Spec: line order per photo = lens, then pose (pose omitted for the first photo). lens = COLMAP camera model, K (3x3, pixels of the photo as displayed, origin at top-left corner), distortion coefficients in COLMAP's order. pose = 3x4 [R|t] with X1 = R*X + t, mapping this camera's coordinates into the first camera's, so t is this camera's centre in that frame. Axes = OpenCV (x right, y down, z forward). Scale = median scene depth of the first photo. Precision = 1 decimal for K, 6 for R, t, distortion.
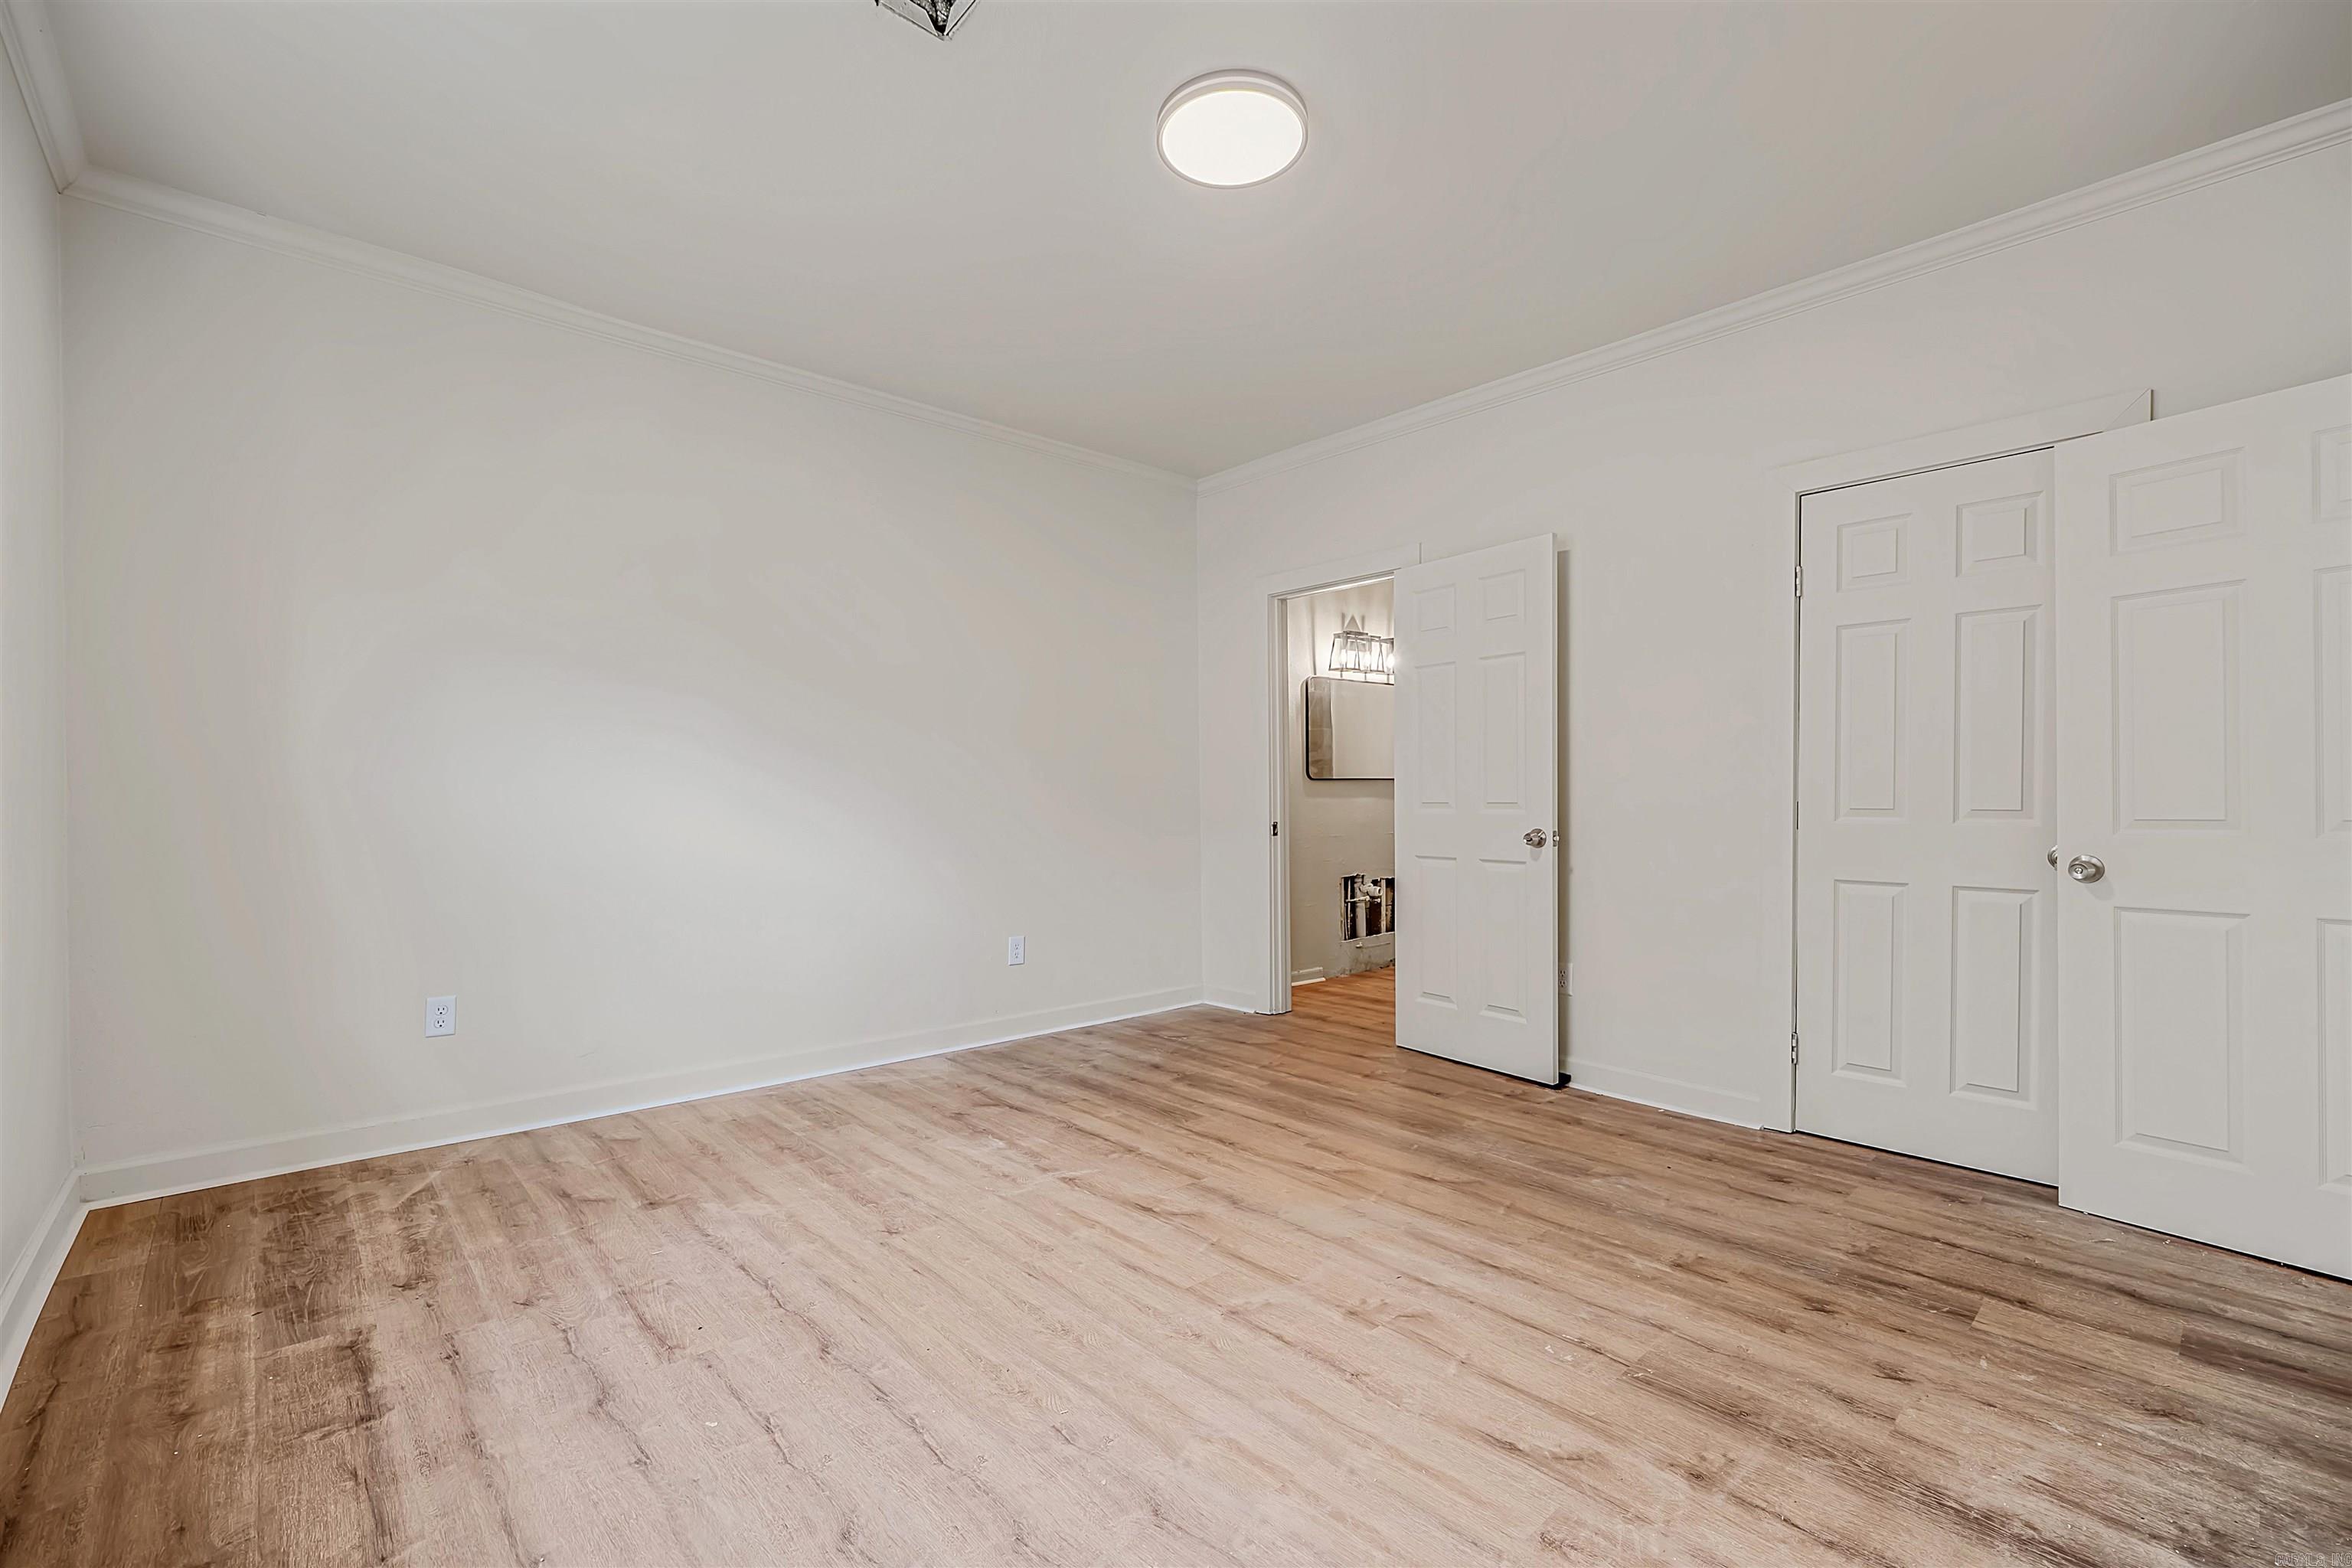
lens RADIAL K [[997.8, 0, 1175.8], [0, 997.8, 796.1], [0, 0, 1]] dist [-0.004070, -0.001360]
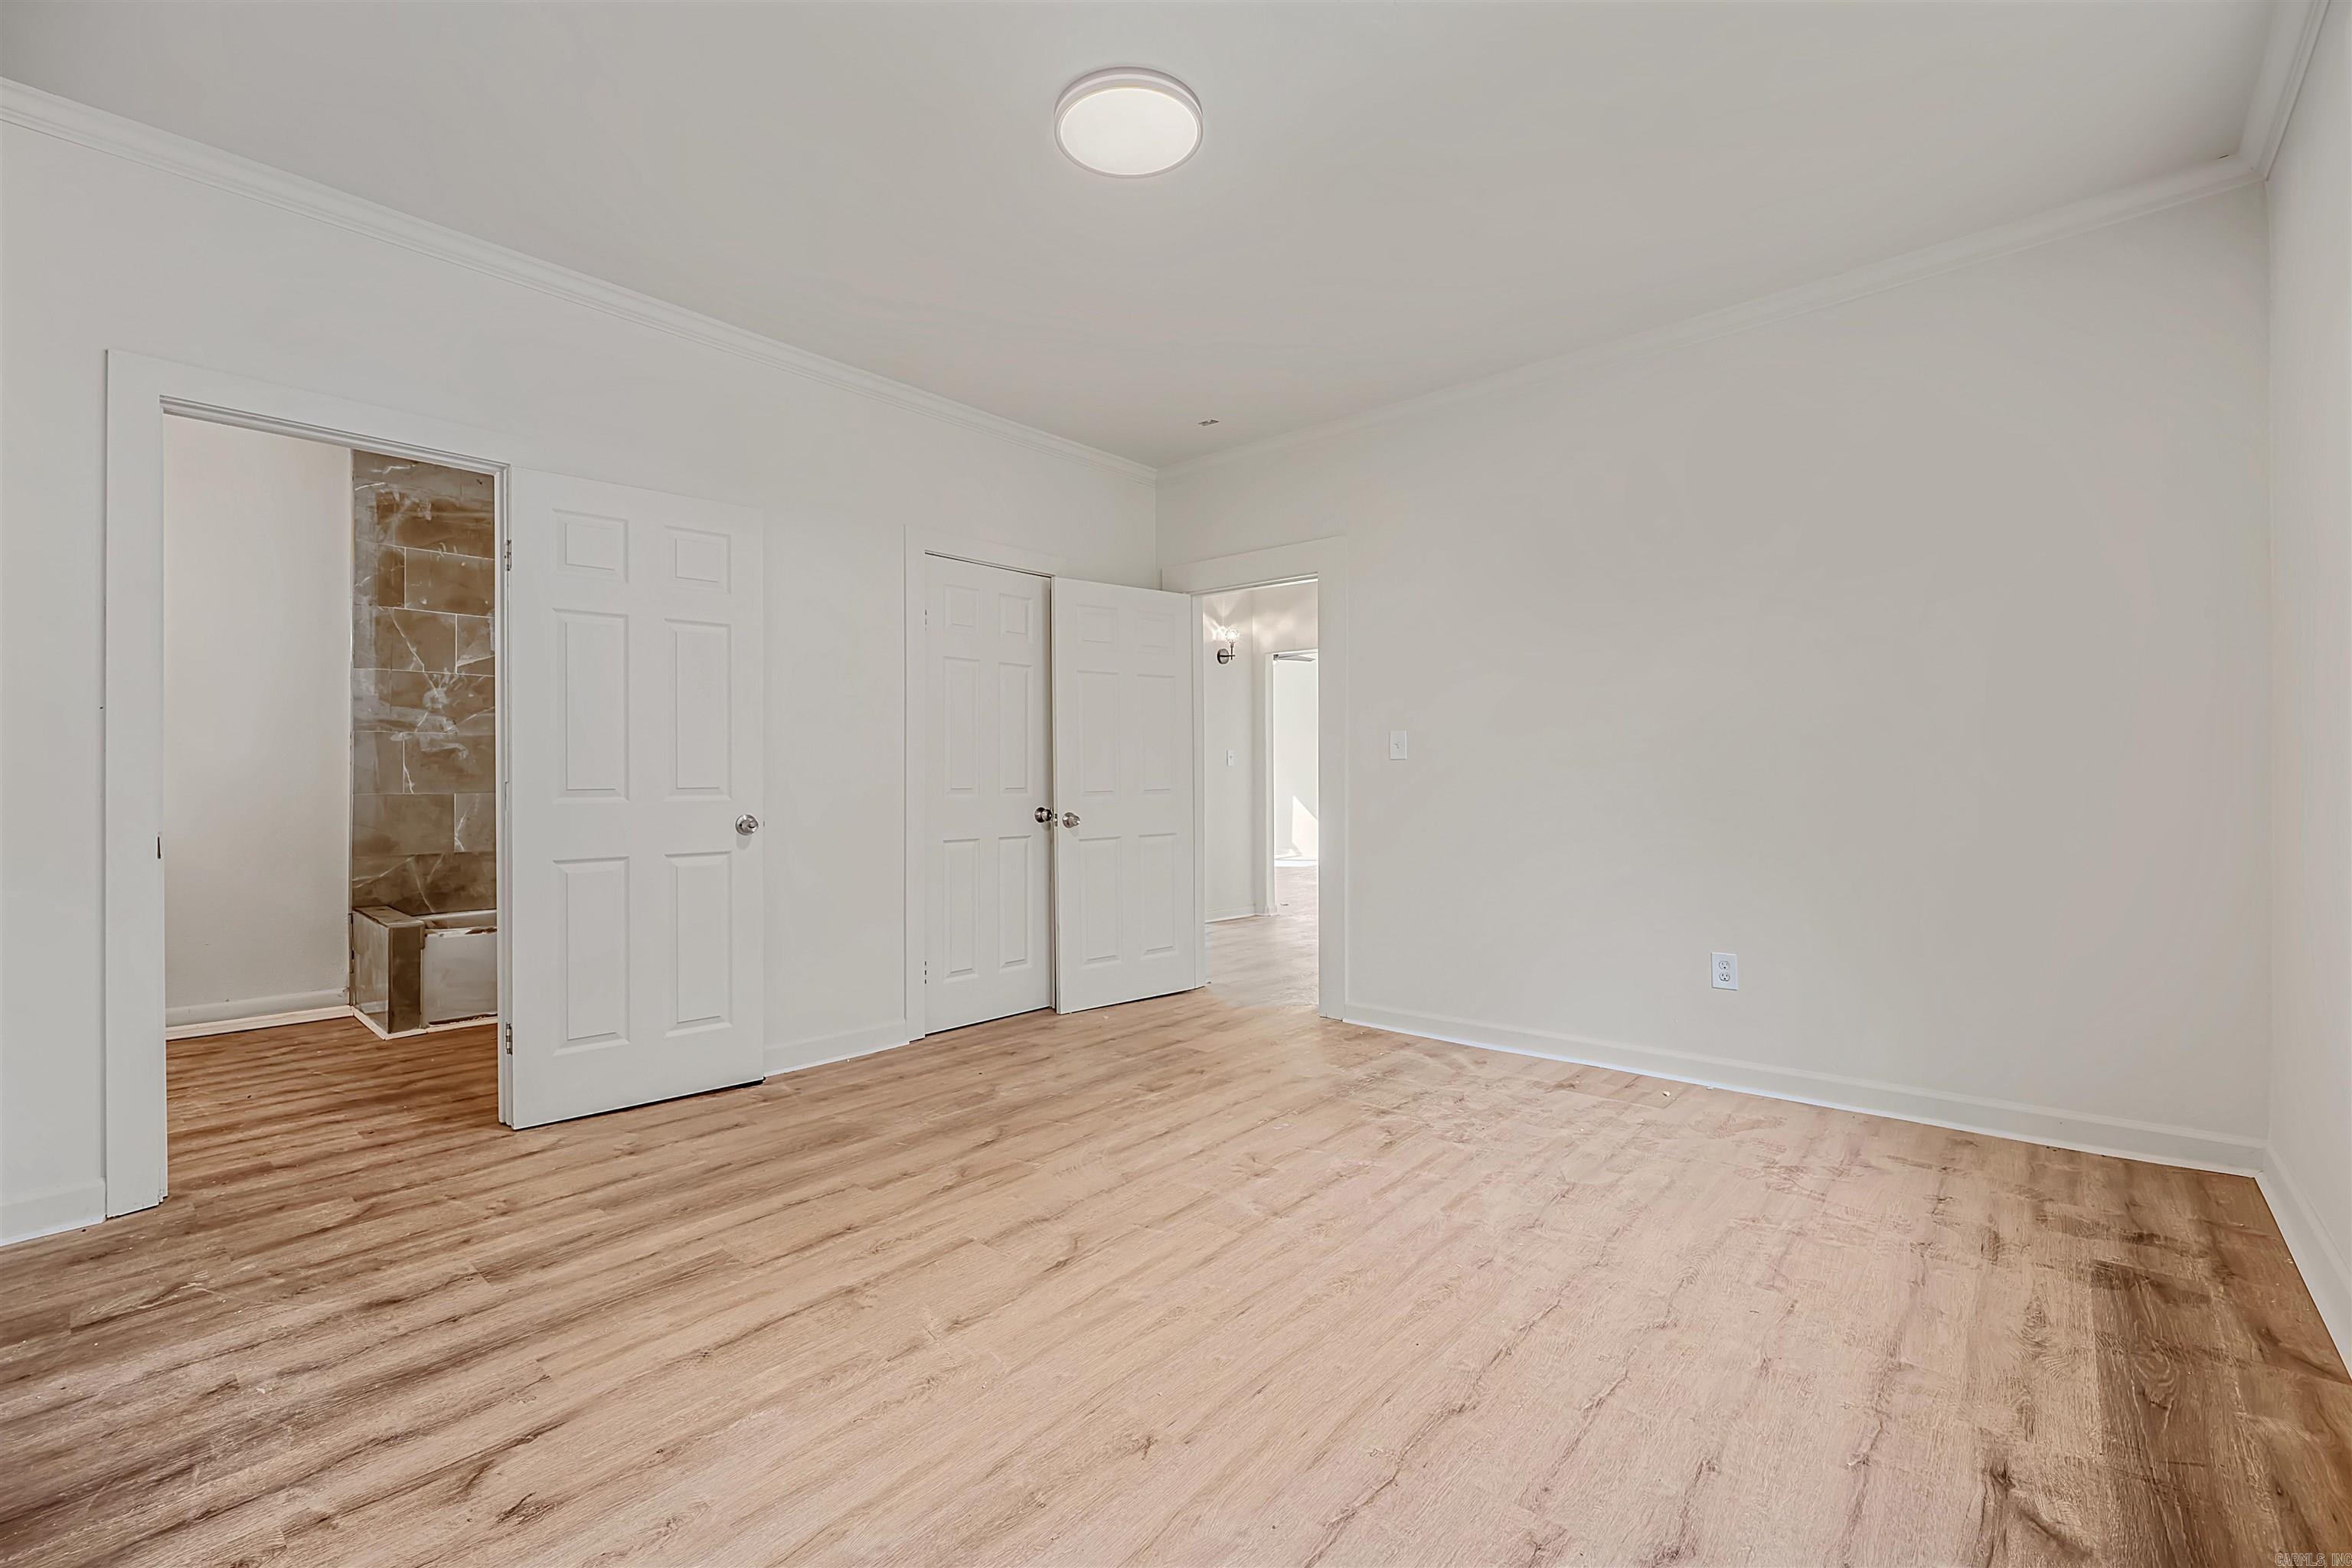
lens RADIAL K [[997.8, 0, 1175.2], [0, 997.8, 773.3], [0, 0, 1]] dist [-0.004070, -0.001360]
pose [[-0.100777, 0.007346, 0.994882, -0.713487], [0.005638, 0.999961, -0.006812, 0.001725], [-0.994893, 0.004923, -0.100814, 0.793216]]
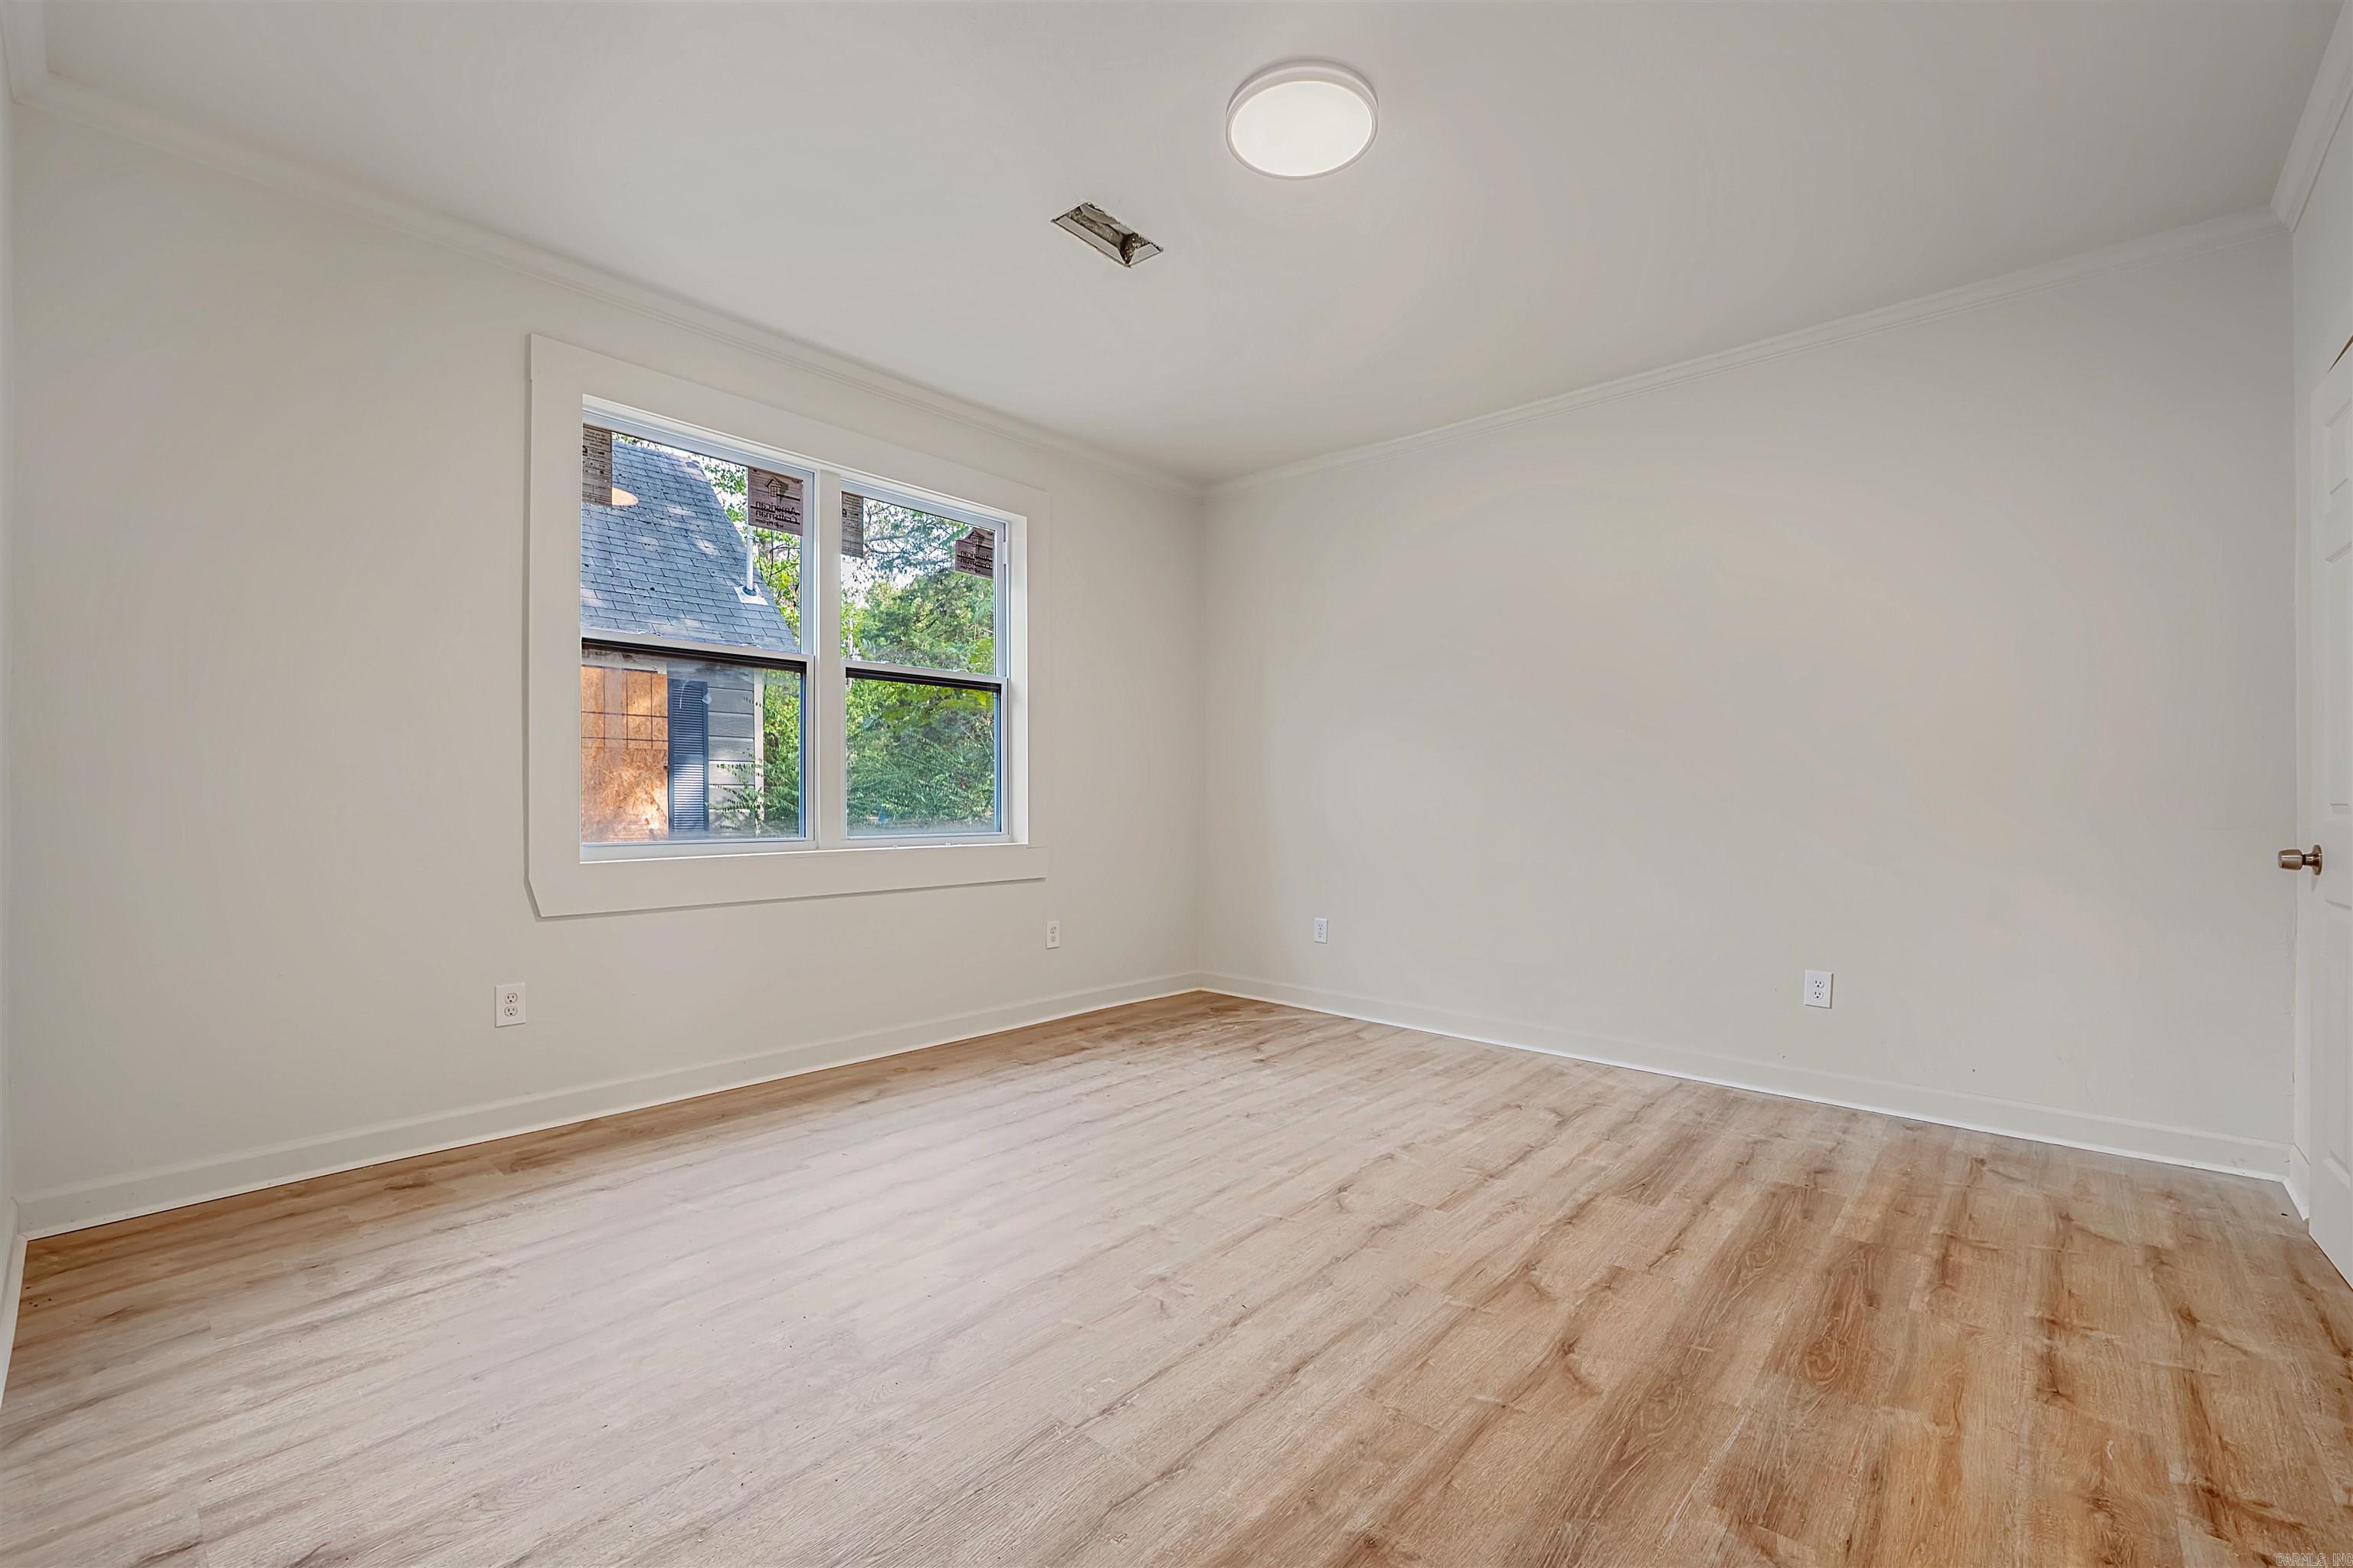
lens RADIAL K [[998.3, 0, 1191.2], [0, 998.3, 794.9], [0, 0, 1]] dist [-0.004070, -0.001360]
pose [[0.115457, -0.001506, -0.993311, 0.782776], [-0.005898, 0.999980, -0.002202, 0.009117], [0.993295, 0.006113, 0.115446, 0.582048]]
